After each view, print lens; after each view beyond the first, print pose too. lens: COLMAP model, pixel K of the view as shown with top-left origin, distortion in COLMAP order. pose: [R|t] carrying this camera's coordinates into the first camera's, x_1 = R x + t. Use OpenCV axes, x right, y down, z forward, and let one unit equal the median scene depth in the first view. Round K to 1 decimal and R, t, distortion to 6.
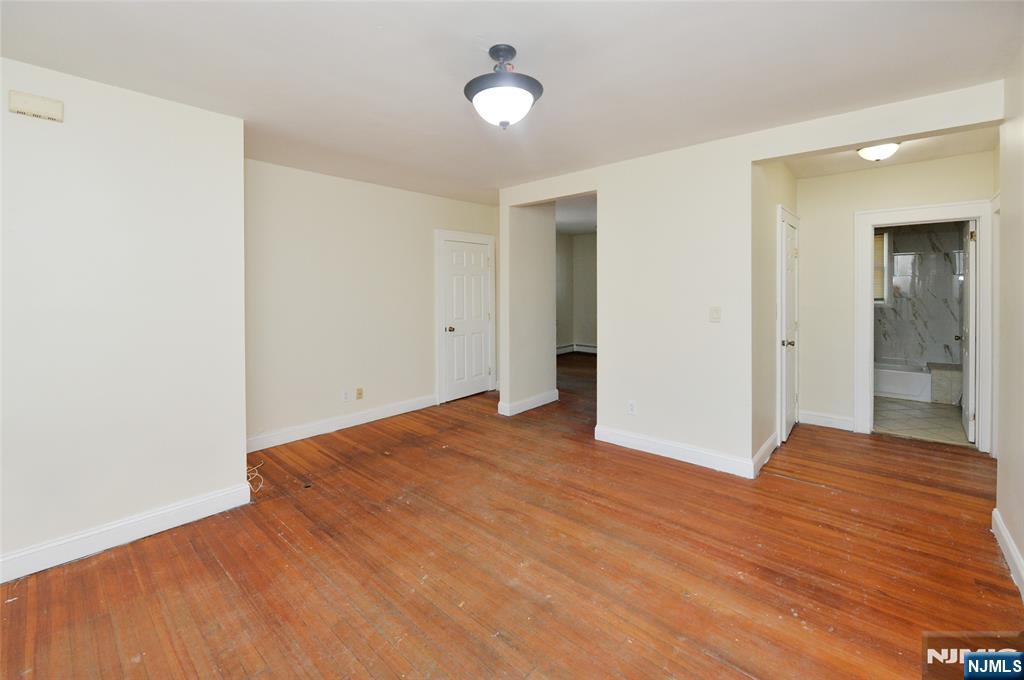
lens RADIAL K [[422.3, 0, 511.4], [0, 422.3, 294.5], [0, 0, 1]] dist [-0.001240, -0.000501]
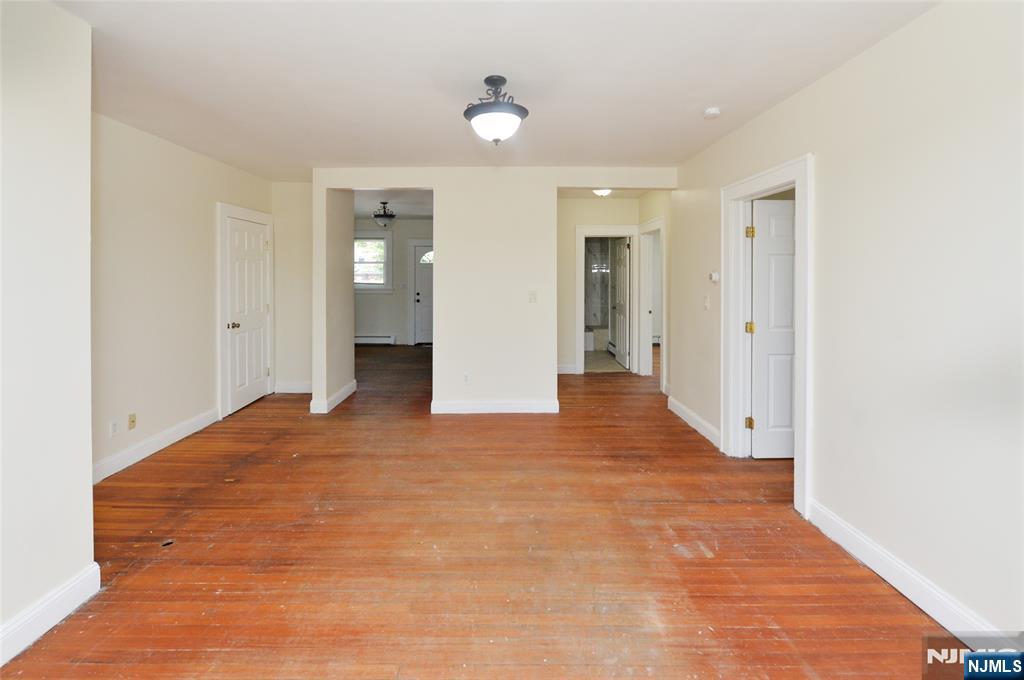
lens RADIAL K [[425.1, 0, 510.6], [0, 425.1, 279.6], [0, 0, 1]] dist [-0.000317, -0.000474]
pose [[0.748138, 0.000946, 0.663543, -0.541036], [0.003598, 0.999979, -0.005482, -0.000999], [-0.663534, 0.006489, 0.748118, 0.043204]]
